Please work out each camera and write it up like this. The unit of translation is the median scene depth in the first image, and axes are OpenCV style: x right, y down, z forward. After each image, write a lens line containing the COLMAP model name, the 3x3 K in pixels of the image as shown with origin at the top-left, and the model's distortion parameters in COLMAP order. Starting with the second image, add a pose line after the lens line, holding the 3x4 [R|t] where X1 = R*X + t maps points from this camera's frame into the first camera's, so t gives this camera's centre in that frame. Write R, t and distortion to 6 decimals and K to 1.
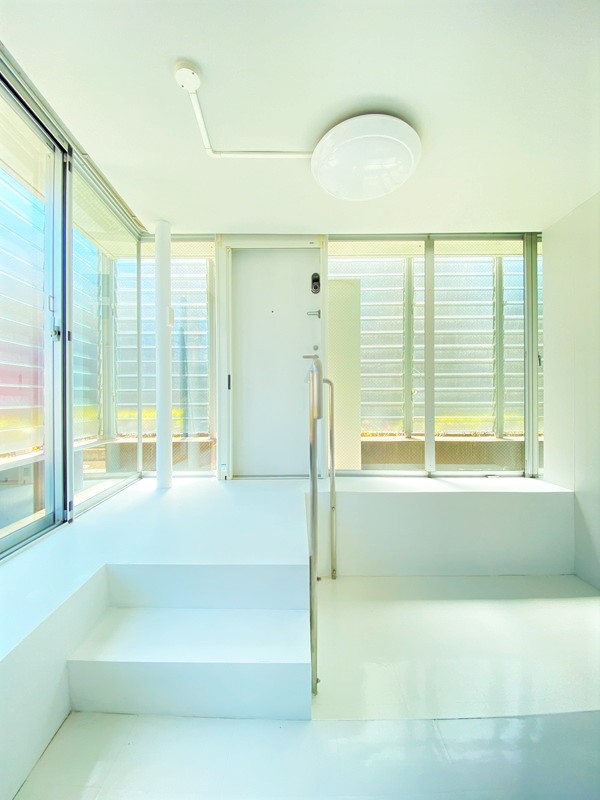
lens RADIAL K [[337.9, 0, 302.2], [0, 337.9, 402.2], [0, 0, 1]] dist [-0.012628, -0.000370]
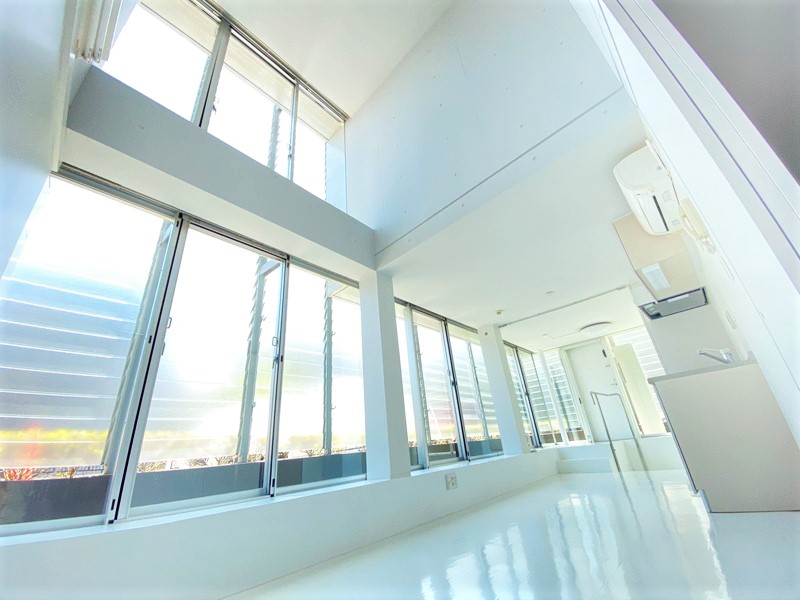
lens RADIAL K [[337.9, 0, 398.4], [0, 337.9, 299.3], [0, 0, 1]] dist [-0.012628, -0.000370]
pose [[0.712079, -0.355679, -0.605340, 0.514932], [0.090280, 0.901413, -0.423443, 0.171757], [0.696271, 0.246875, 0.673988, -1.556171]]
